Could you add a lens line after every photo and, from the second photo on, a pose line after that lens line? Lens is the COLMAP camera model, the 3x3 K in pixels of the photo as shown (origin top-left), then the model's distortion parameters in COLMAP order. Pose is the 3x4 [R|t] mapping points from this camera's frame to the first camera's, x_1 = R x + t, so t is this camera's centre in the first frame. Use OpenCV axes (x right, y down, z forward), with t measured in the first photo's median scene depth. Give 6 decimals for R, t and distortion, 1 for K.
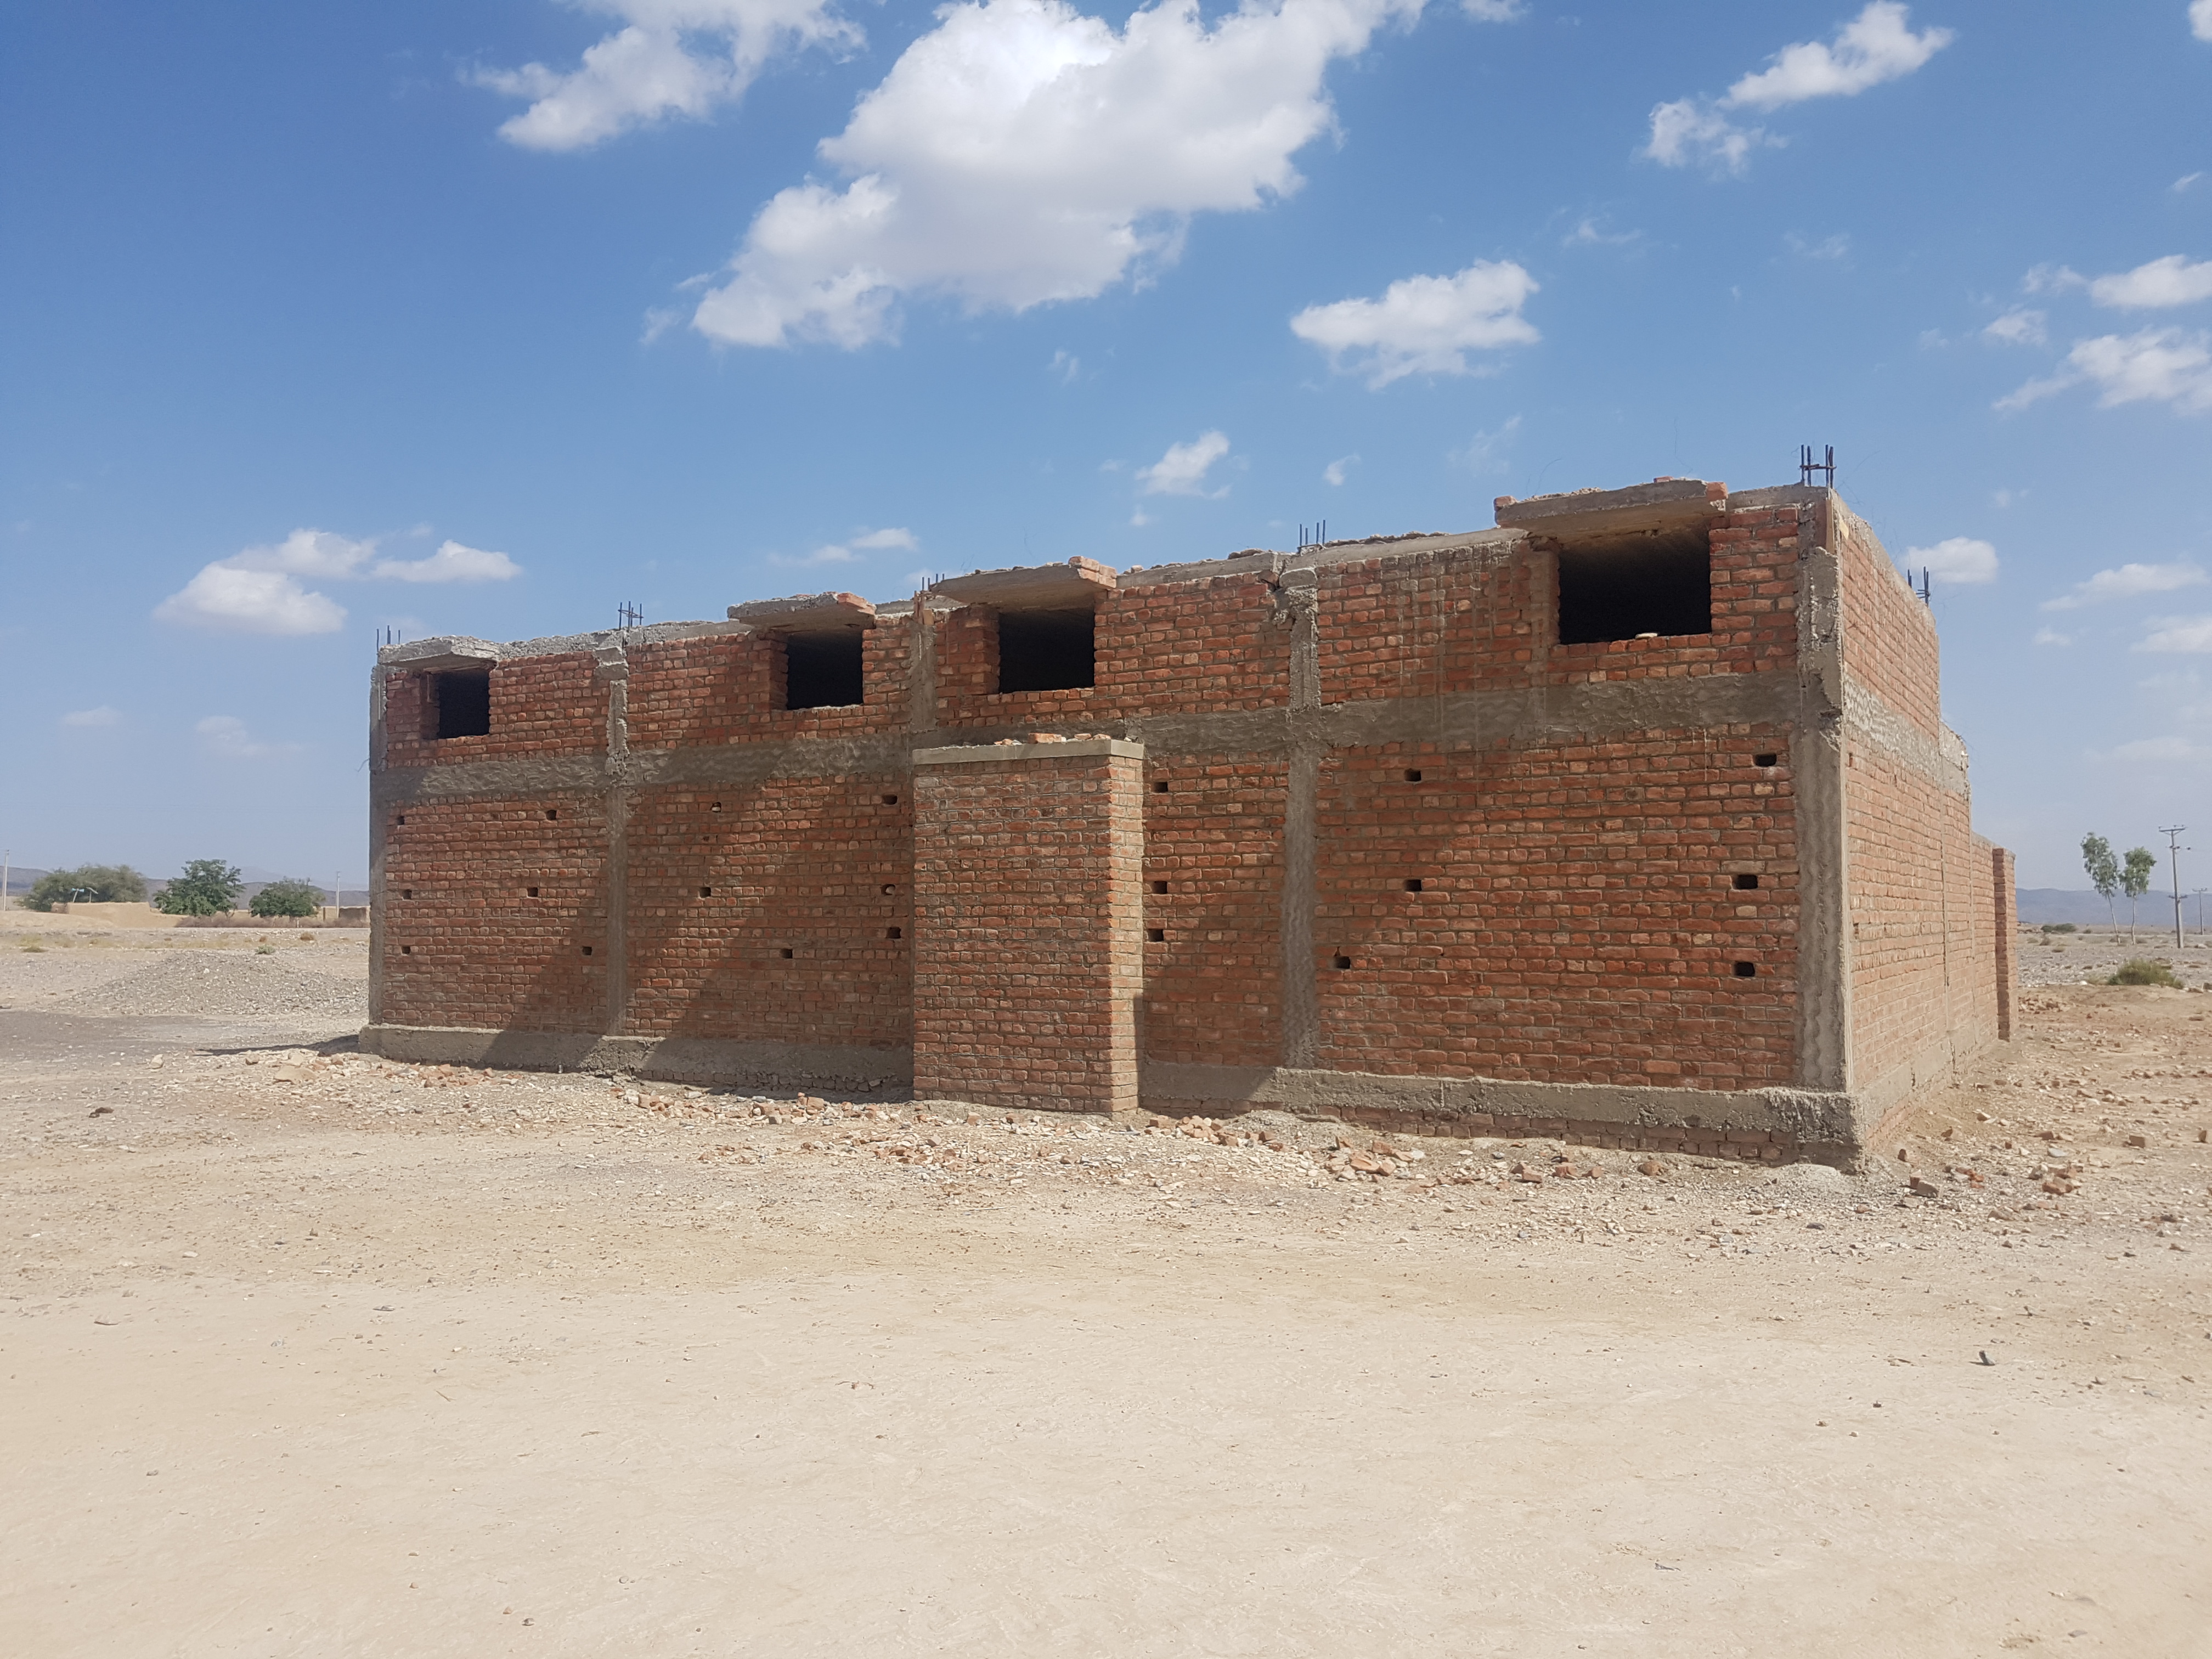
lens RADIAL K [[1811.8, 0, 1106.0], [0, 1811.8, 829.5], [0, 0, 1]] dist [0.109998, -0.253656]
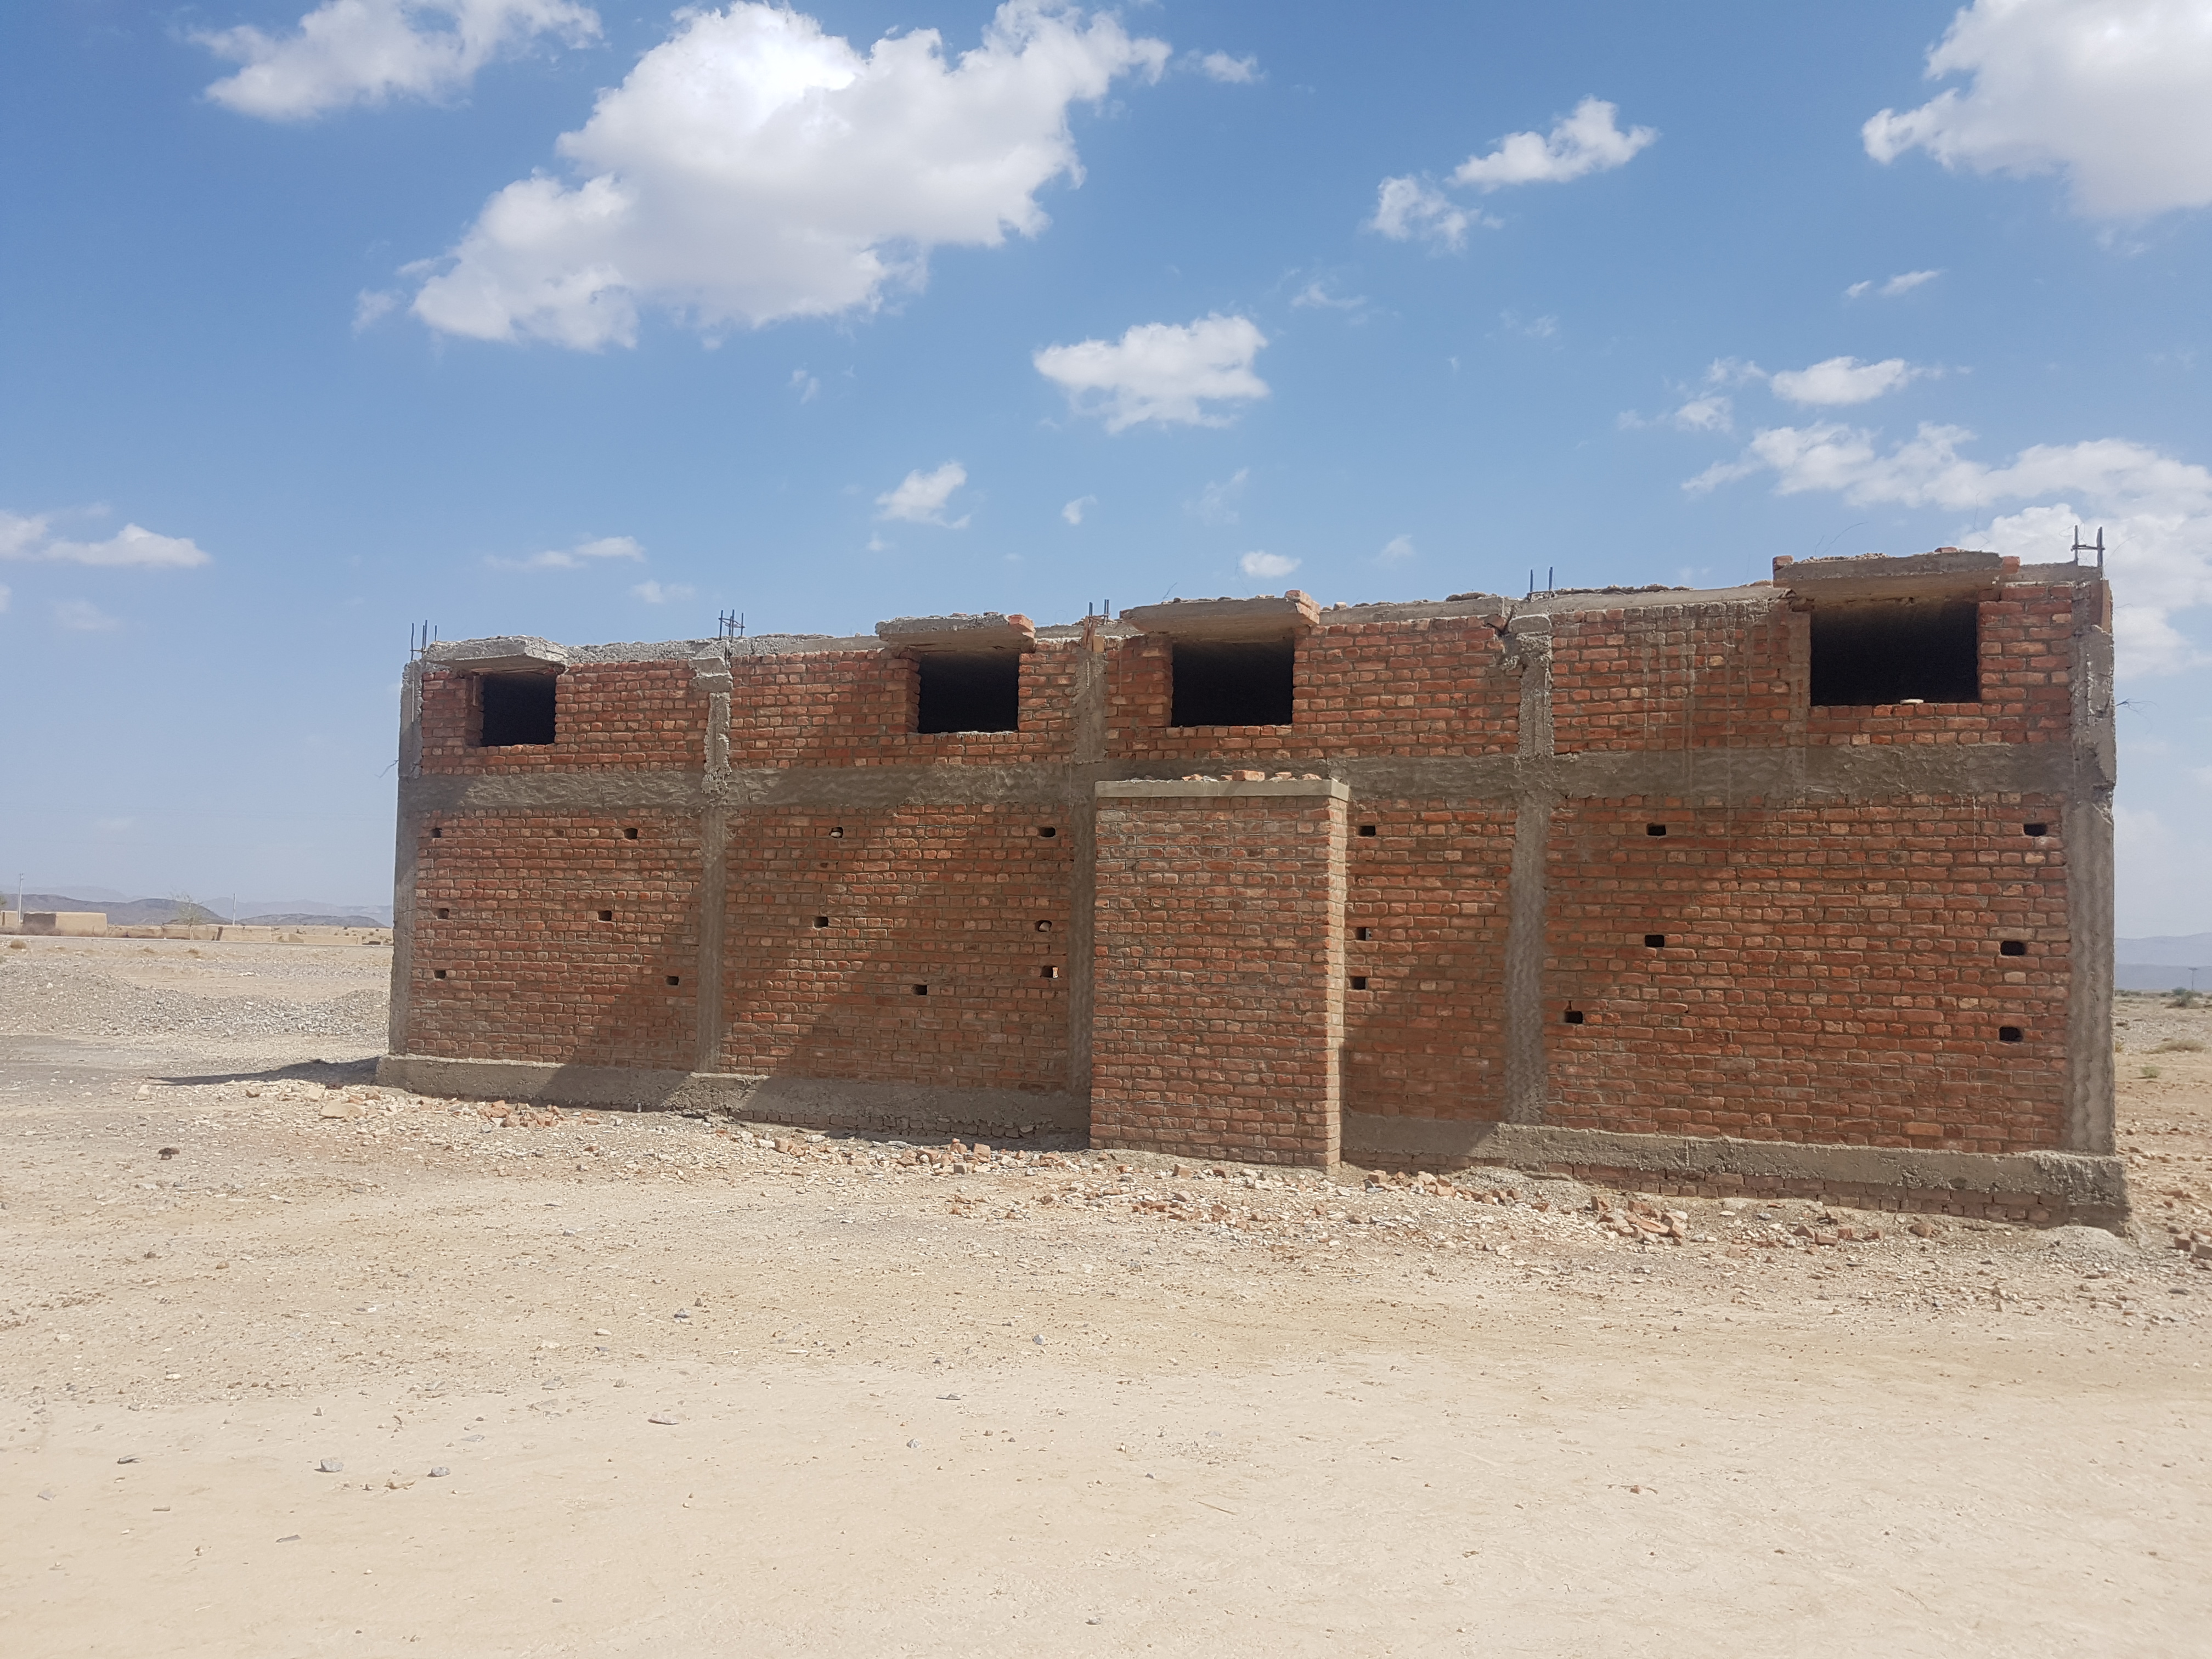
lens RADIAL K [[1811.8, 0, 1106.0], [0, 1811.8, 829.5], [0, 0, 1]] dist [0.109998, -0.253656]
pose [[0.987996, 0.036478, 0.150108, -0.260825], [-0.034013, 0.999242, -0.018959, -0.000773], [-0.150685, 0.013625, 0.988488, 0.057618]]
